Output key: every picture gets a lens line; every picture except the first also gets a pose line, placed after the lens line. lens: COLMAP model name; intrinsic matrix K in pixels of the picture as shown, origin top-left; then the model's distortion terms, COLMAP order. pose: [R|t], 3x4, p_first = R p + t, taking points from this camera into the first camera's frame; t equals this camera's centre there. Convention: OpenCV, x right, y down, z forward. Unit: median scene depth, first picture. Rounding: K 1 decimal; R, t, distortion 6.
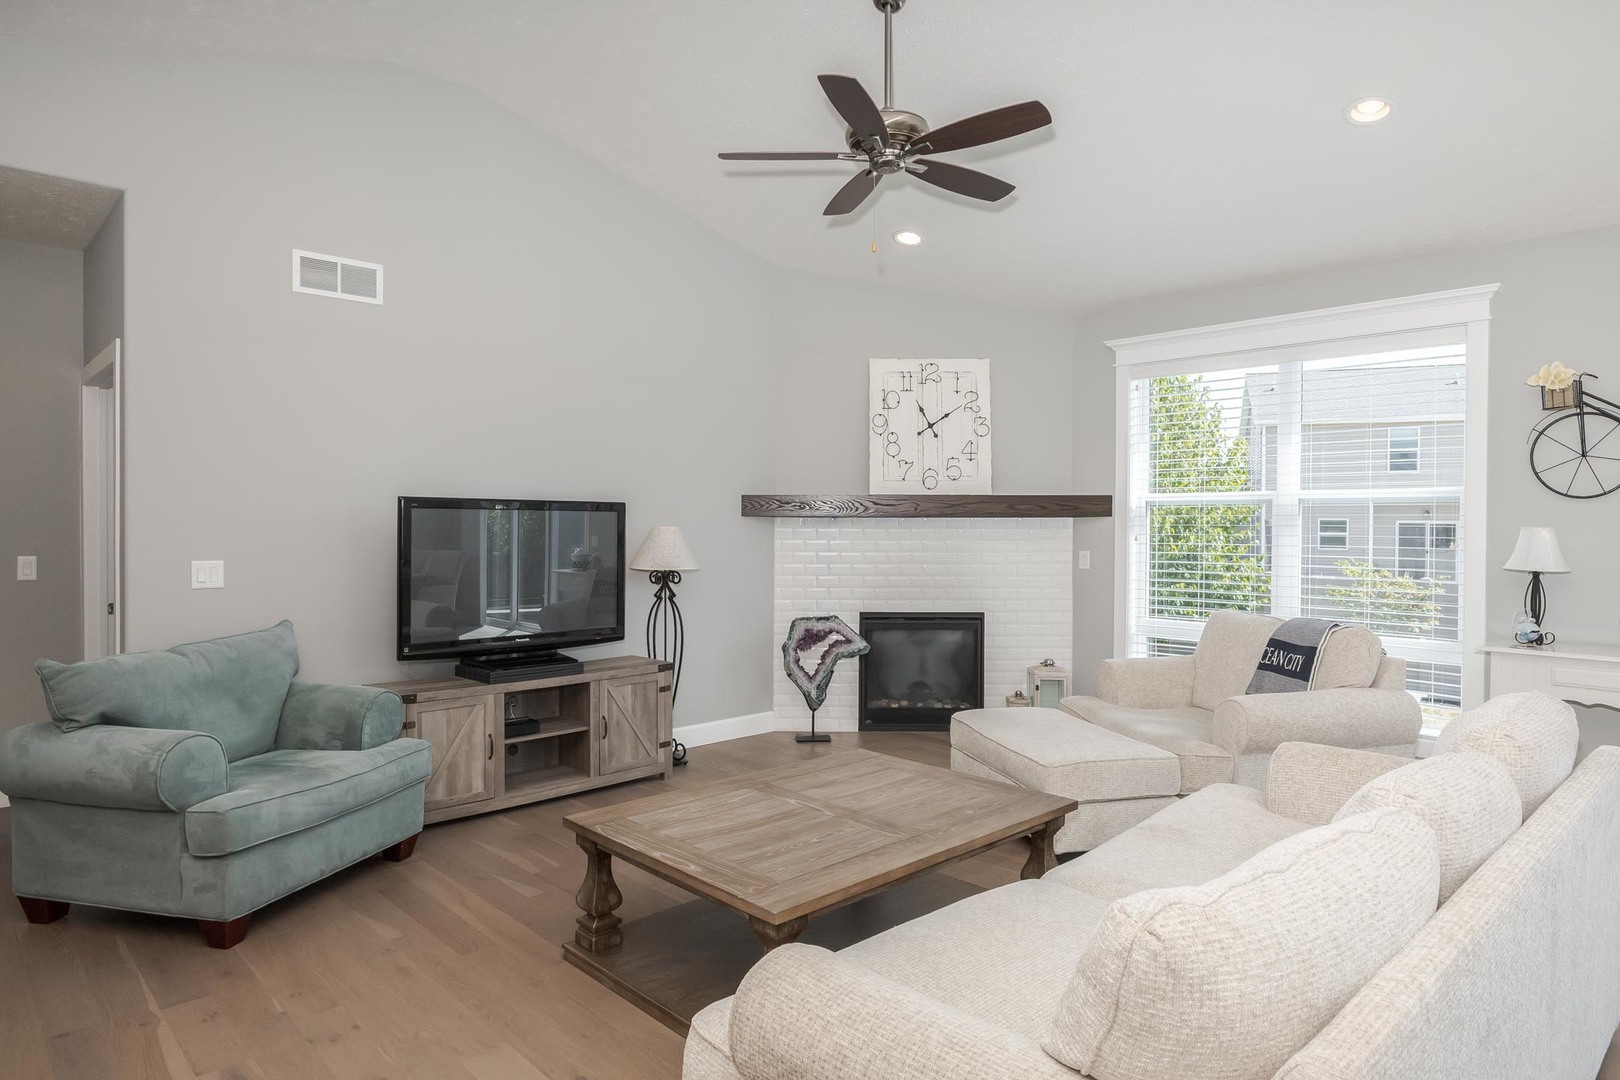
lens RADIAL K [[983.0, 0, 810.2], [0, 983.0, 538.4], [0, 0, 1]] dist [0.009716, 0.001111]
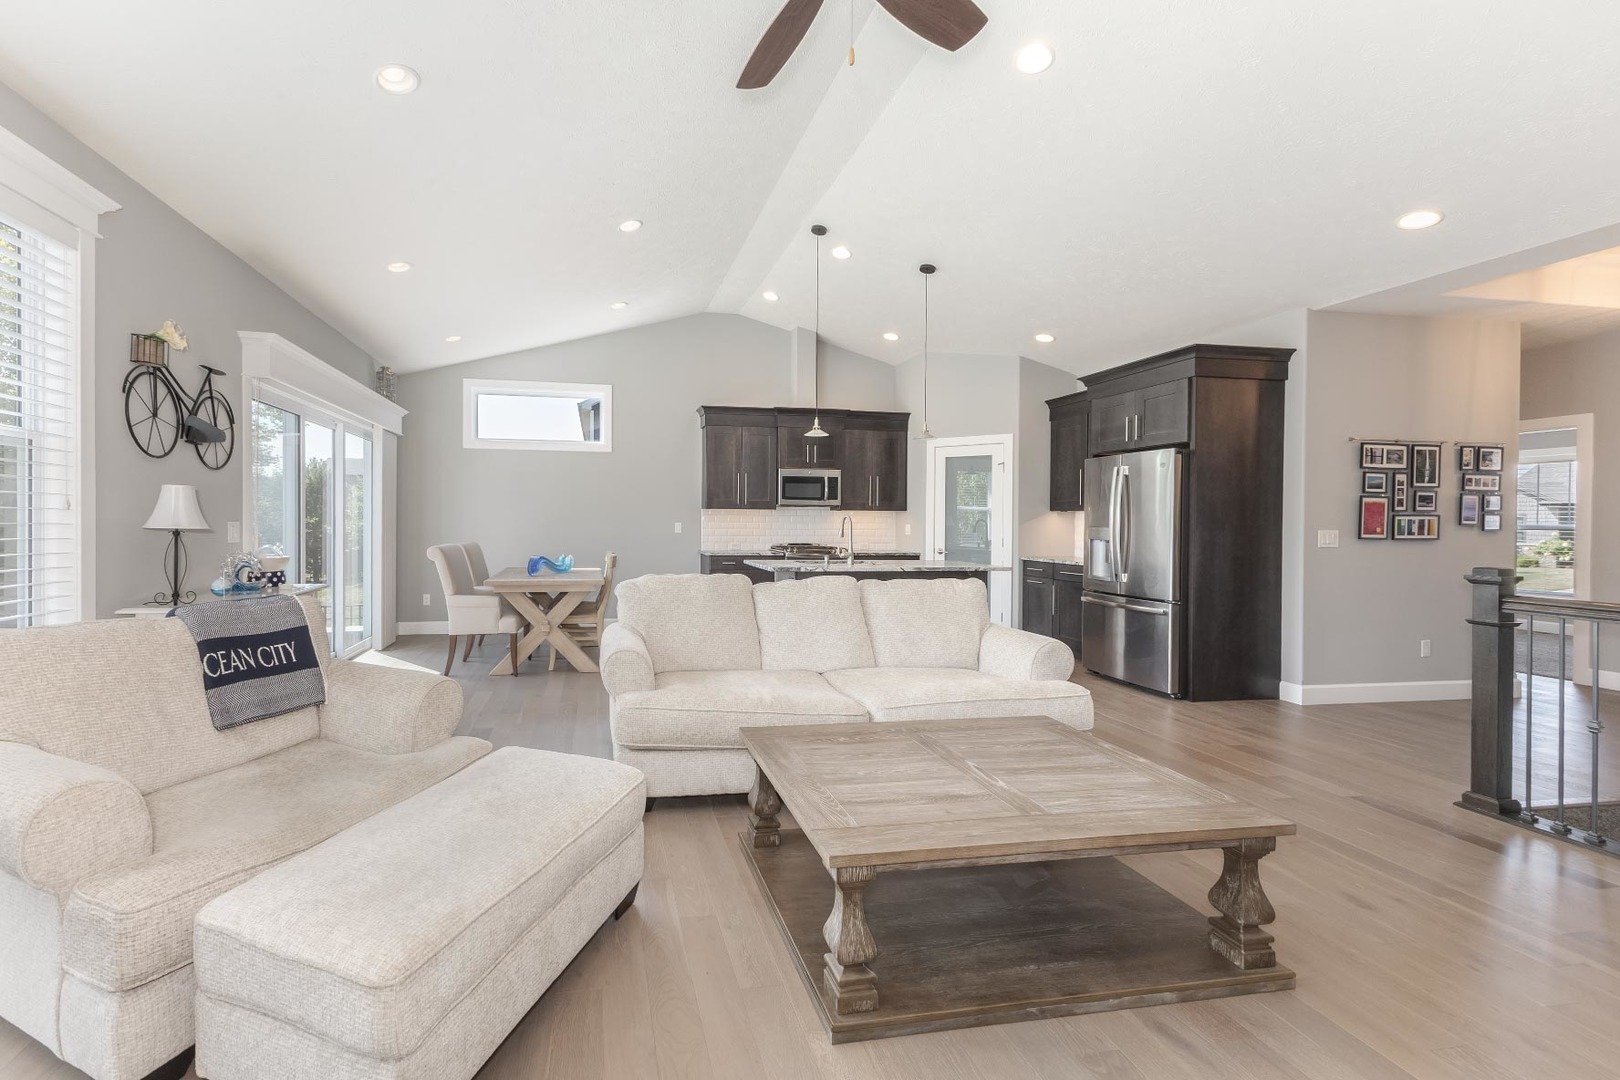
lens RADIAL K [[728.1, 0, 773.1], [0, 728.1, 513.4], [0, 0, 1]] dist [0.000657, 0.000063]
pose [[-0.893660, 0.000060, 0.448745, -0.136438], [0.003233, 0.999975, 0.006305, 0.018798], [-0.448733, 0.007086, -0.893638, 1.771396]]
